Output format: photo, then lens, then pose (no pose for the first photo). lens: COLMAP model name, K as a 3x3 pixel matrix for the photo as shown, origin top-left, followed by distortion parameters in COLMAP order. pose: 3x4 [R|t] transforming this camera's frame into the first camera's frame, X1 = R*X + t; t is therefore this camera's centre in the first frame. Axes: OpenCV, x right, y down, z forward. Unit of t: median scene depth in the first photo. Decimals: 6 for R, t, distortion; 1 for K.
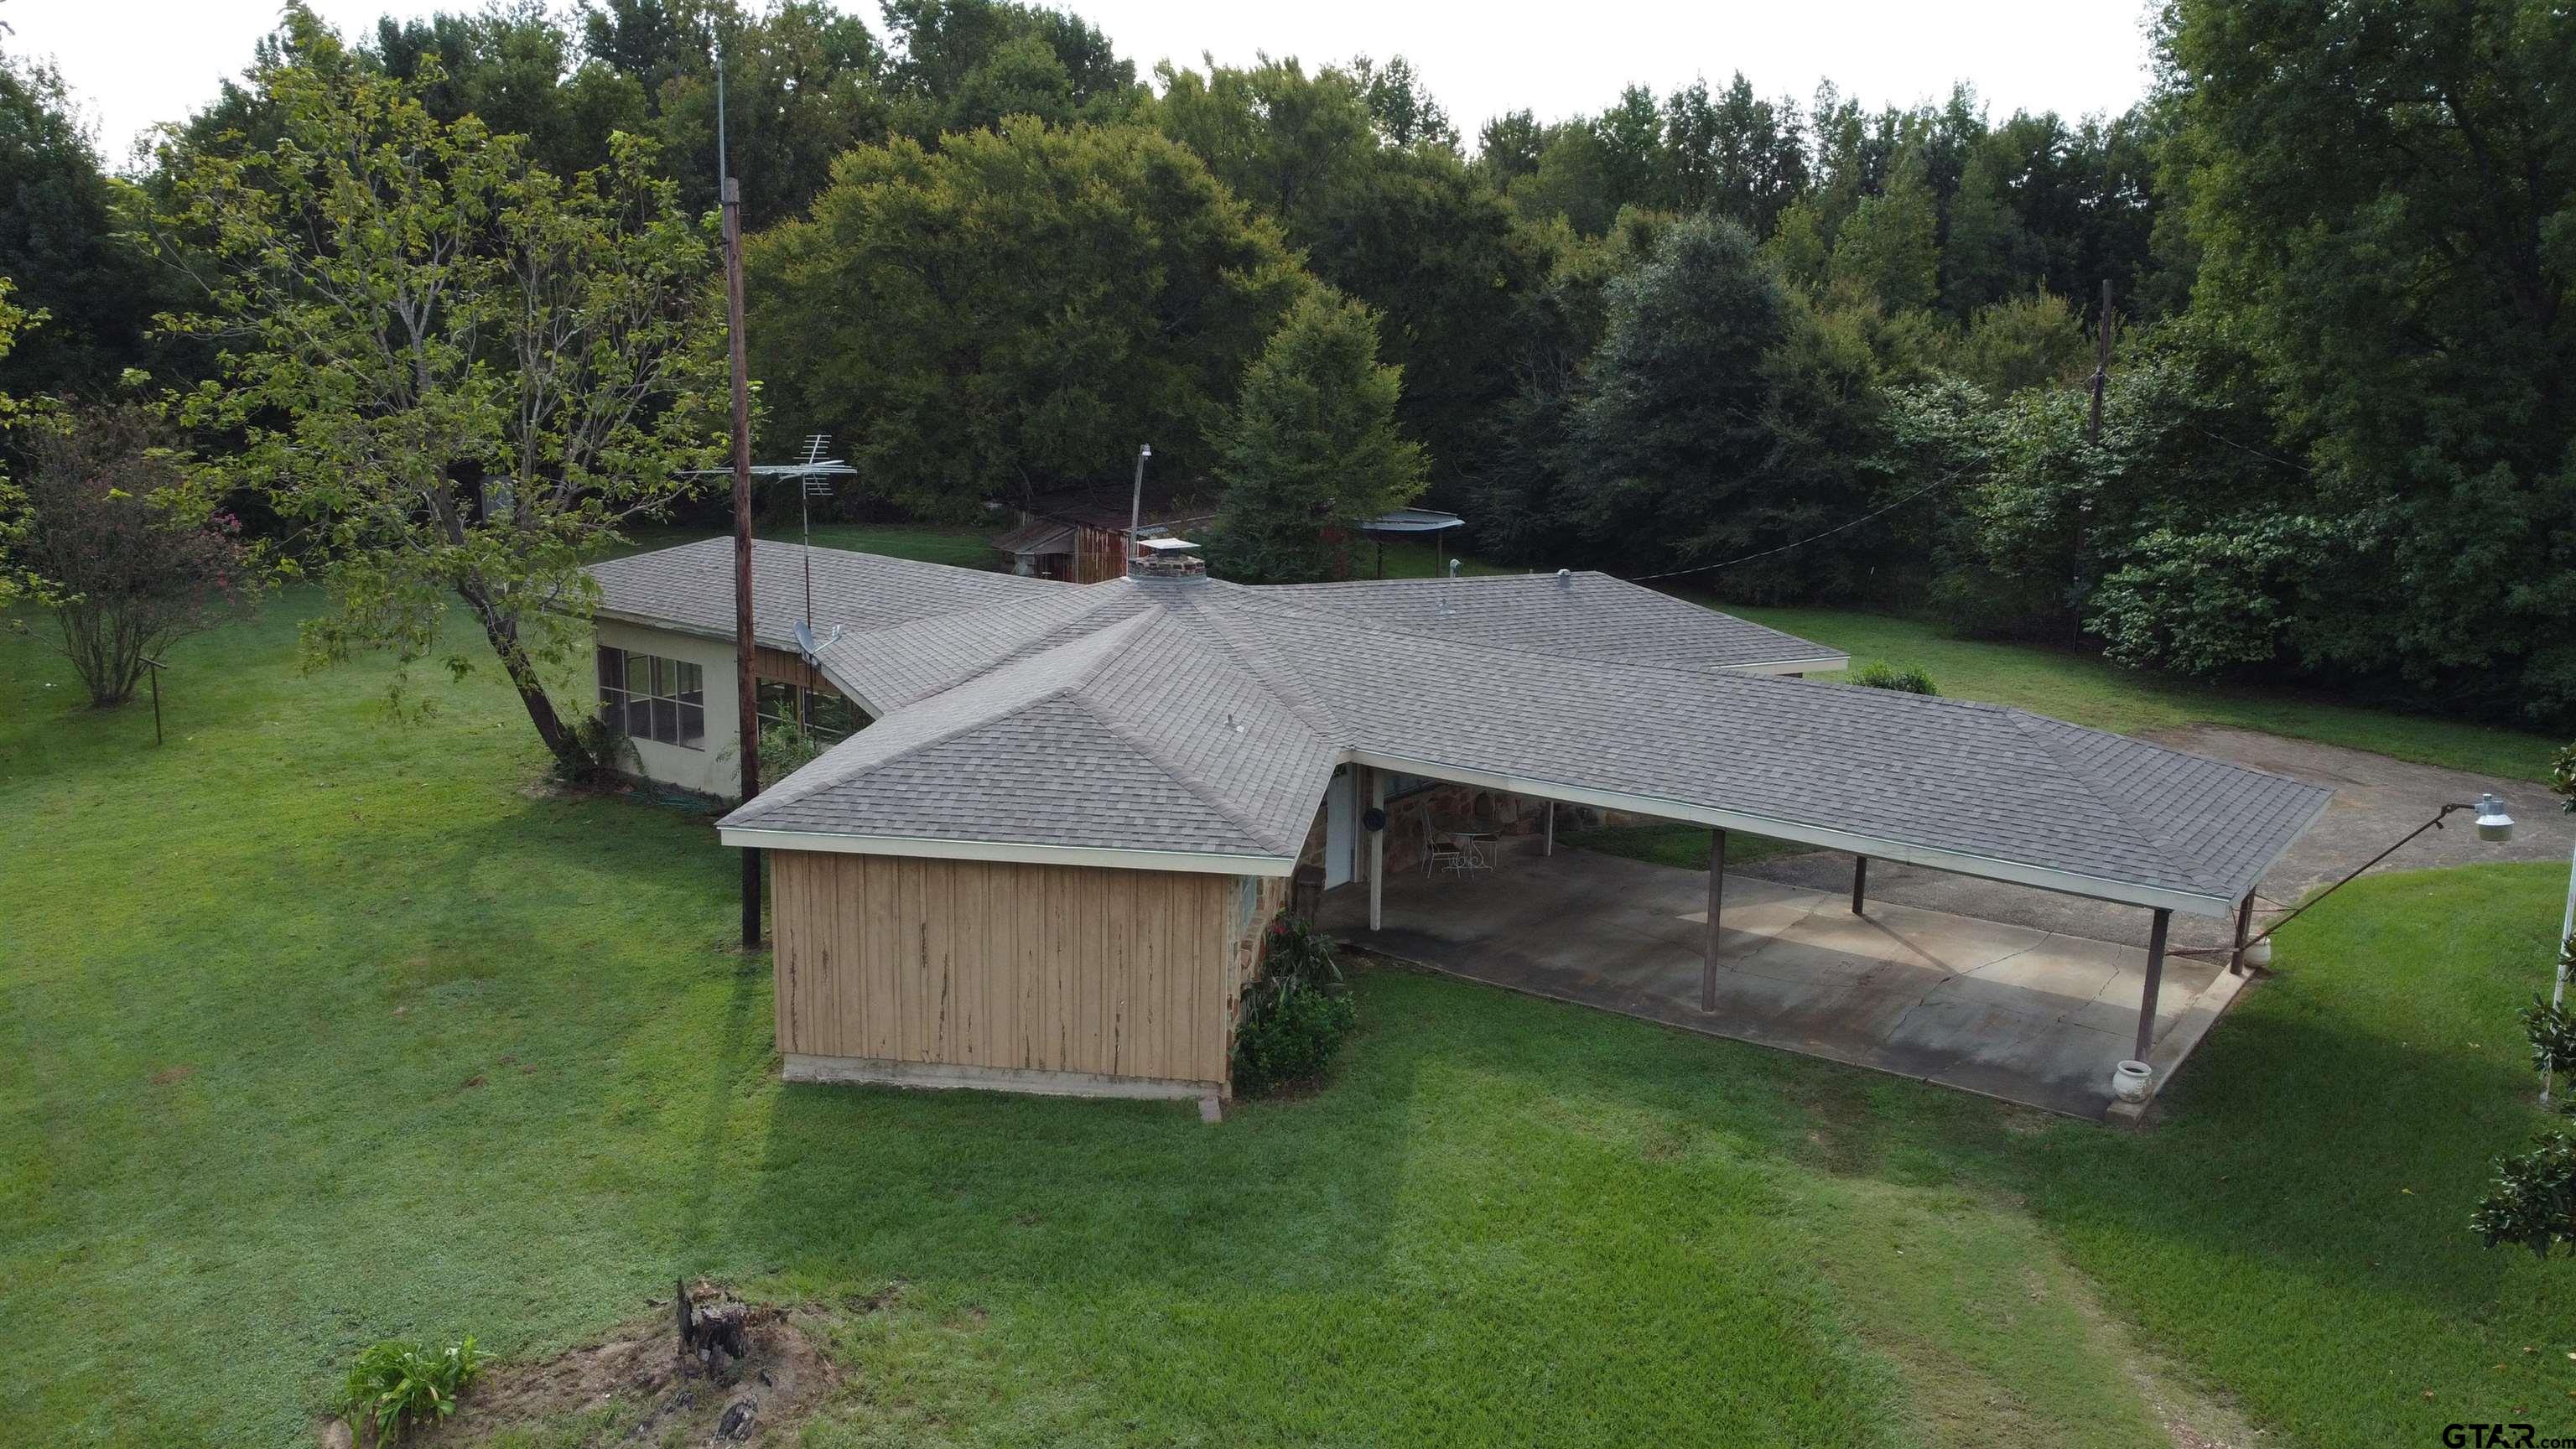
lens RADIAL K [[1966.4, 0, 1290.2], [0, 1966.4, 703.8], [0, 0, 1]] dist [0.001638, -0.004419]
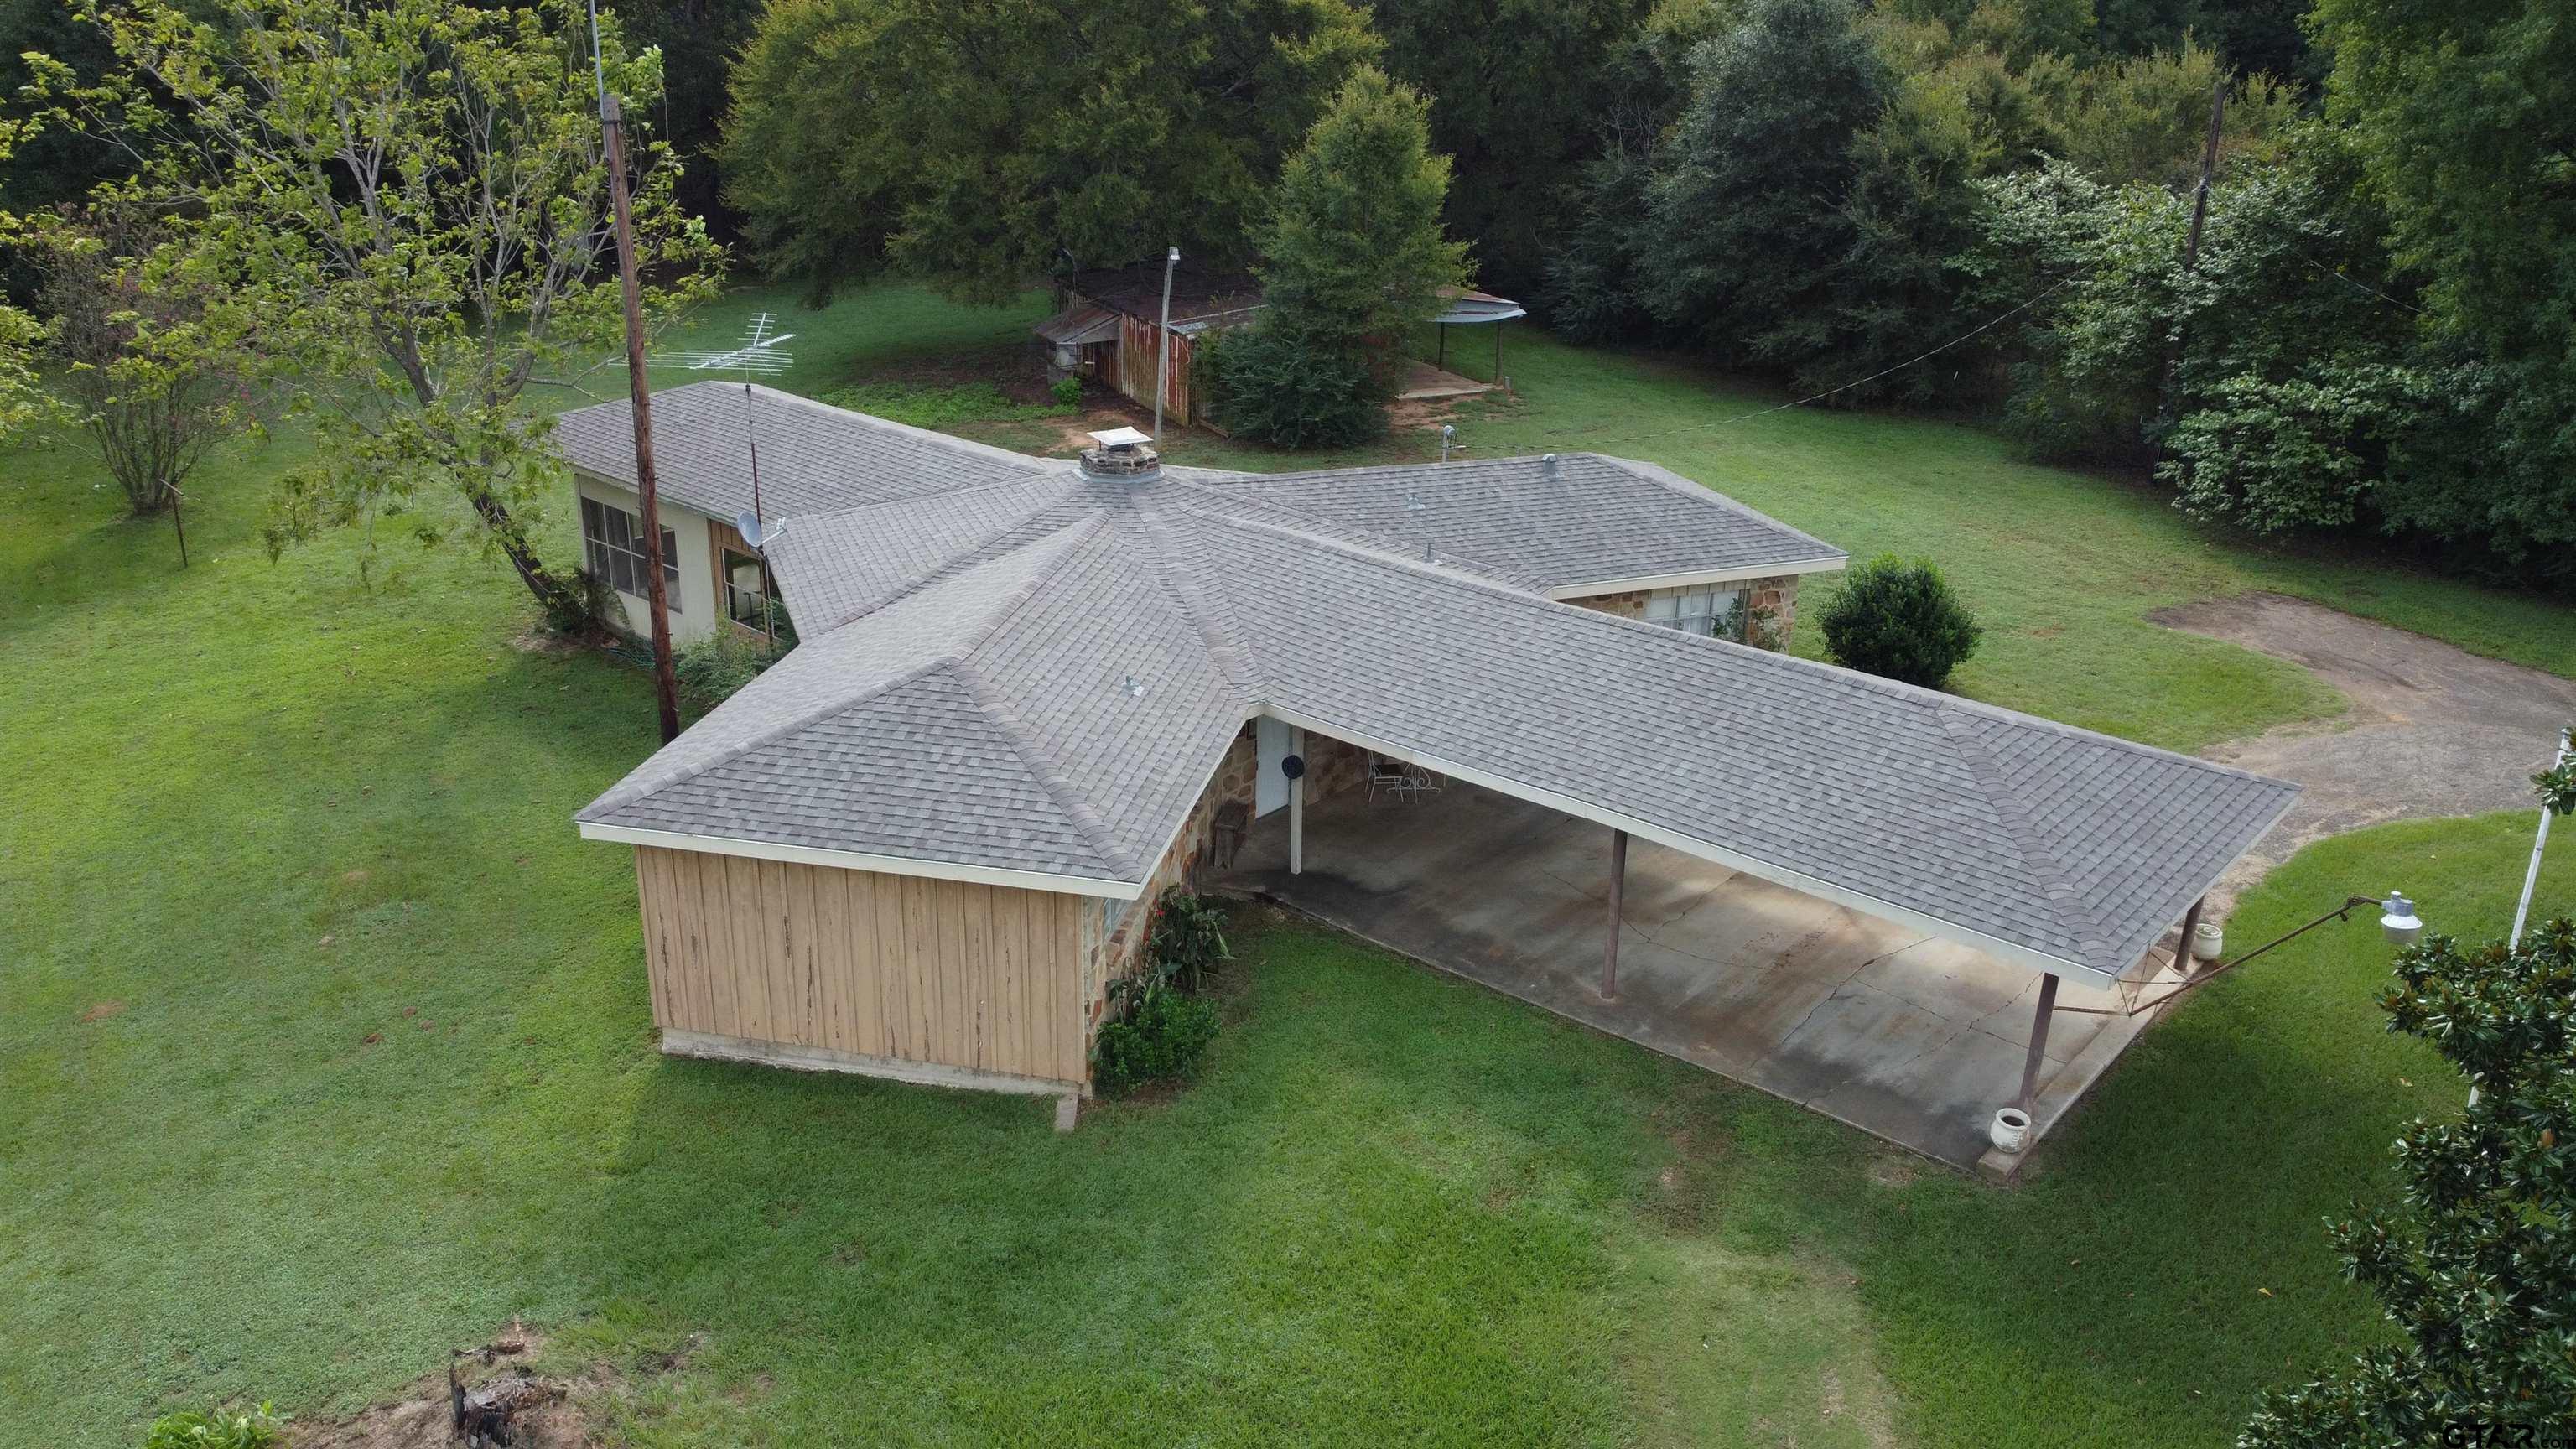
lens RADIAL K [[1966.4, 0, 1267.9], [0, 1966.4, 740.4], [0, 0, 1]] dist [0.001638, -0.004419]
pose [[0.996692, 0.029503, -0.075726, 0.088422], [-0.016163, 0.985125, 0.171078, -0.102637], [0.079647, -0.169288, 0.982343, 0.038666]]
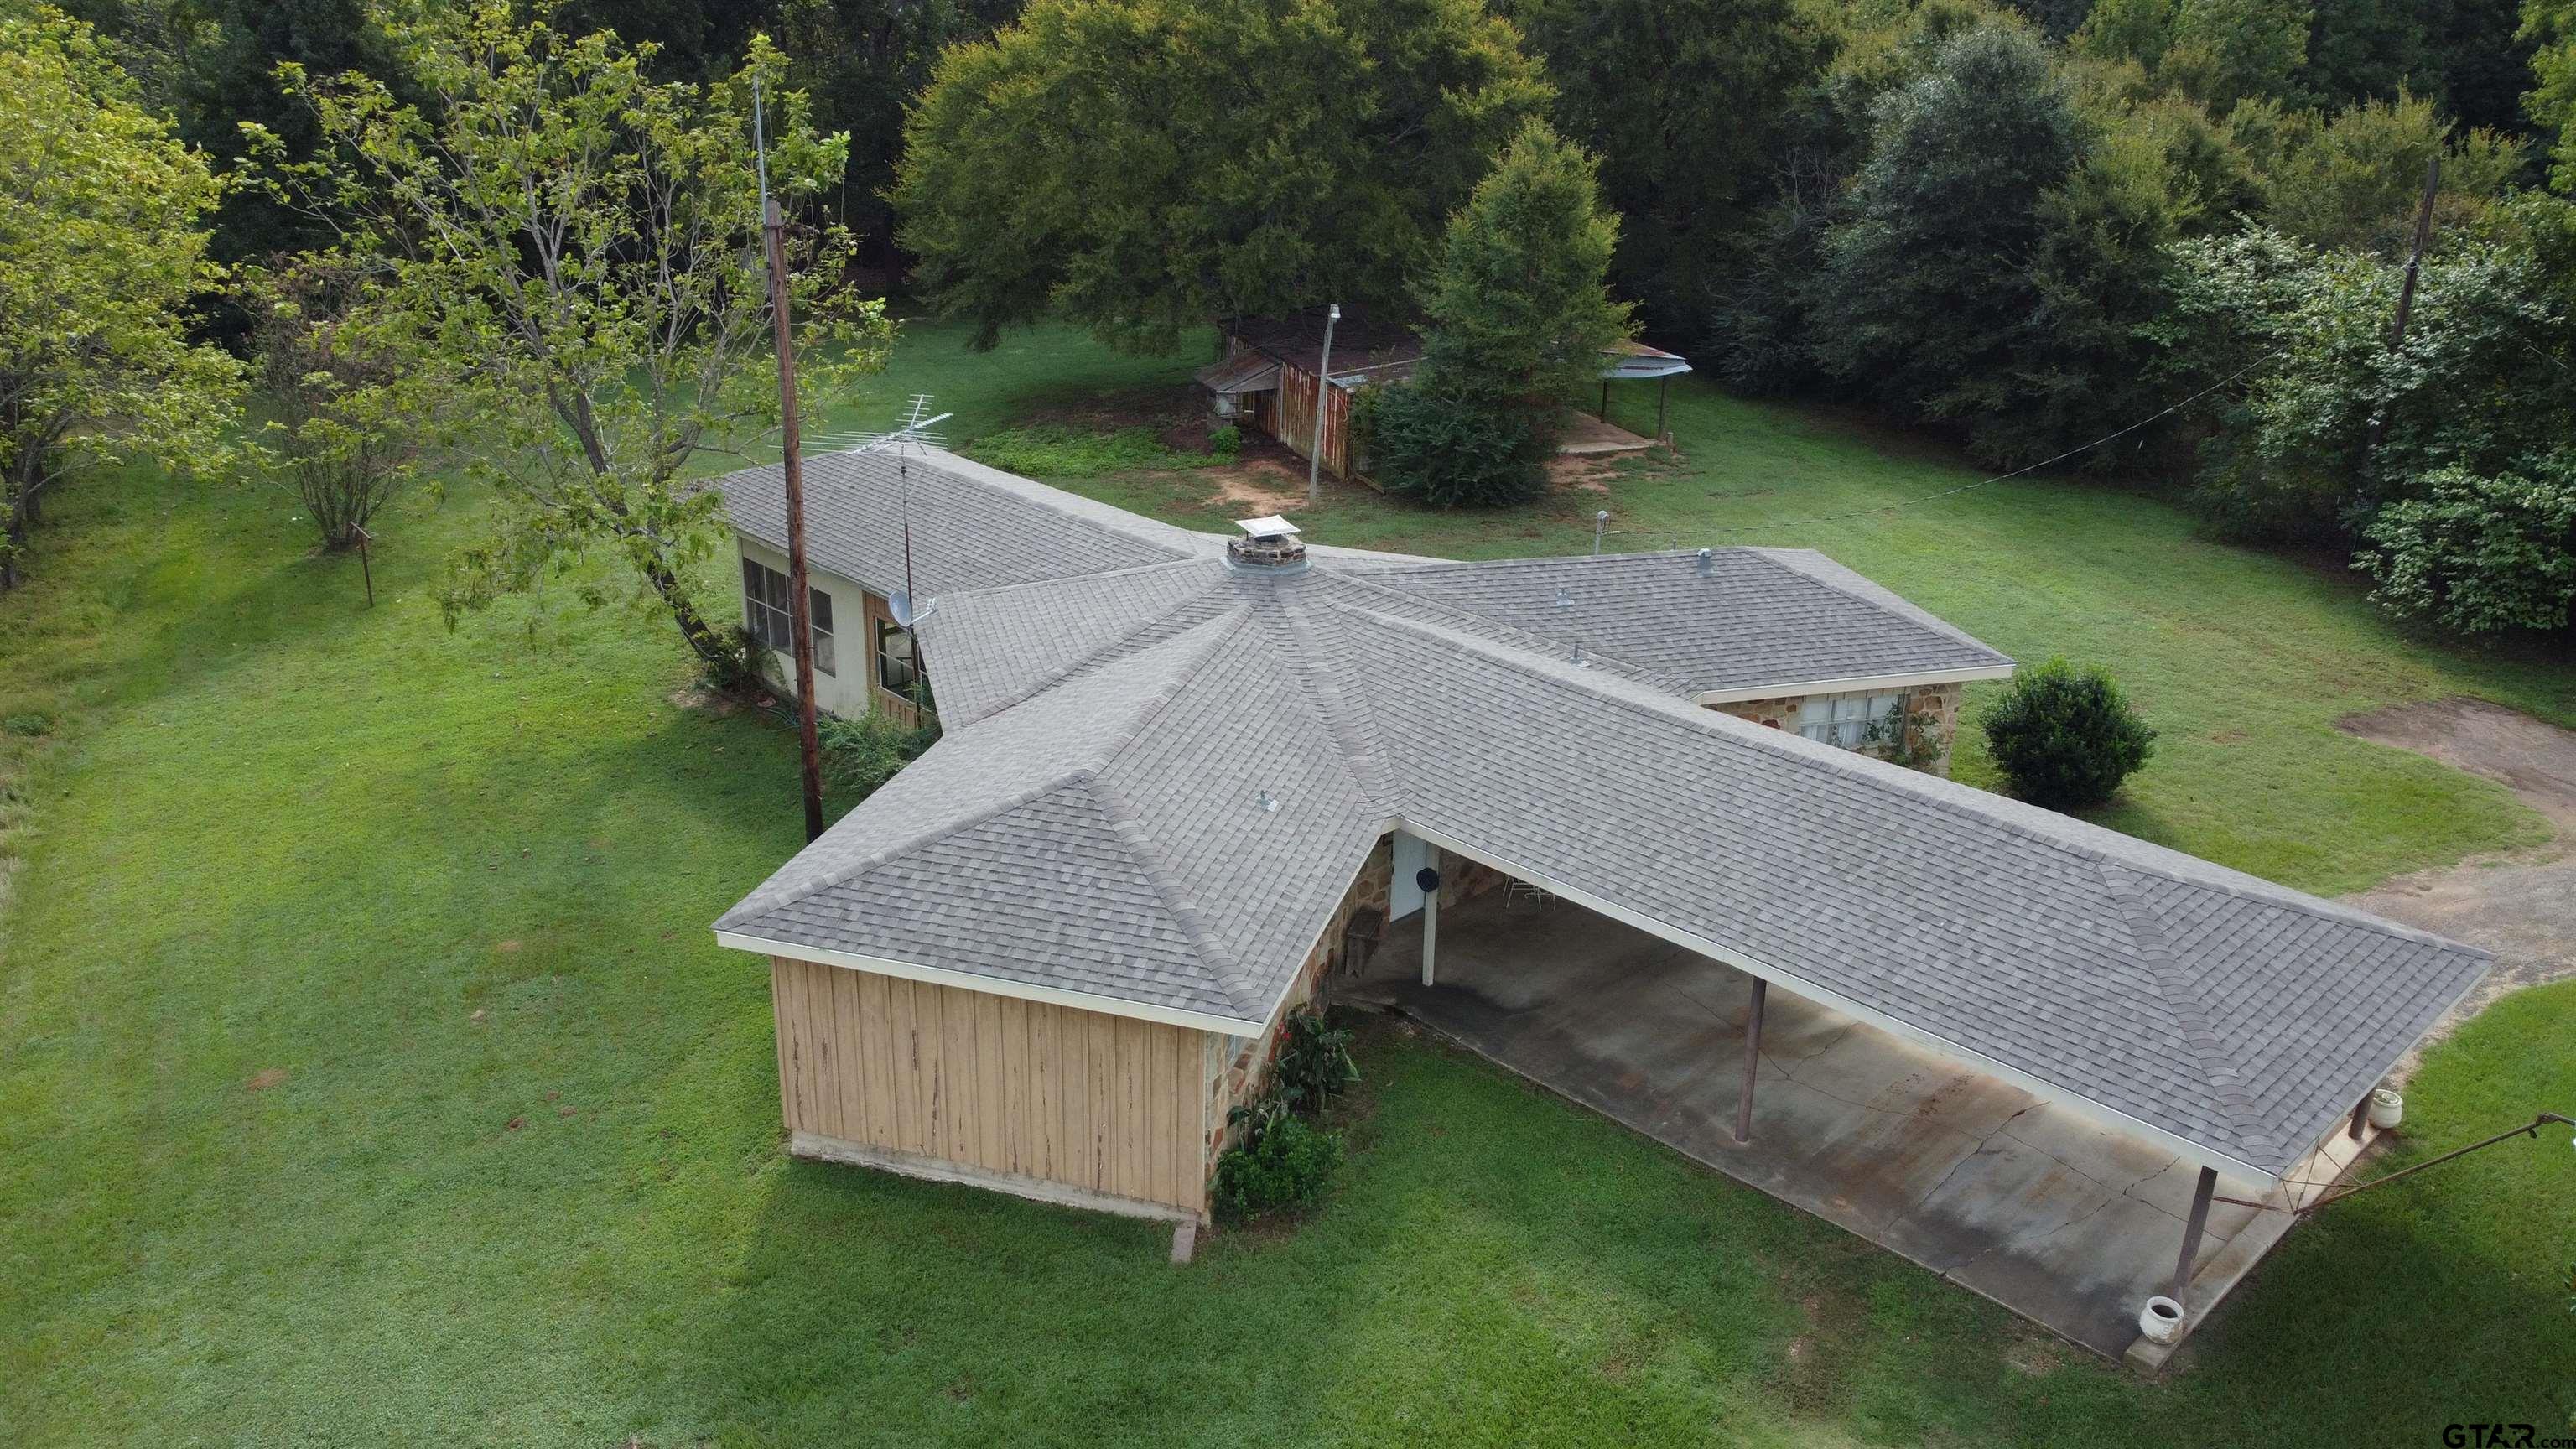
lens RADIAL K [[1966.4, 0, 1262.1], [0, 1966.4, 740.3], [0, 0, 1]] dist [0.001638, -0.004419]
pose [[0.985668, 0.061991, -0.156897, 0.093381], [-0.035138, 0.985081, 0.168465, -0.142849], [0.164999, -0.160537, 0.973141, 0.052483]]
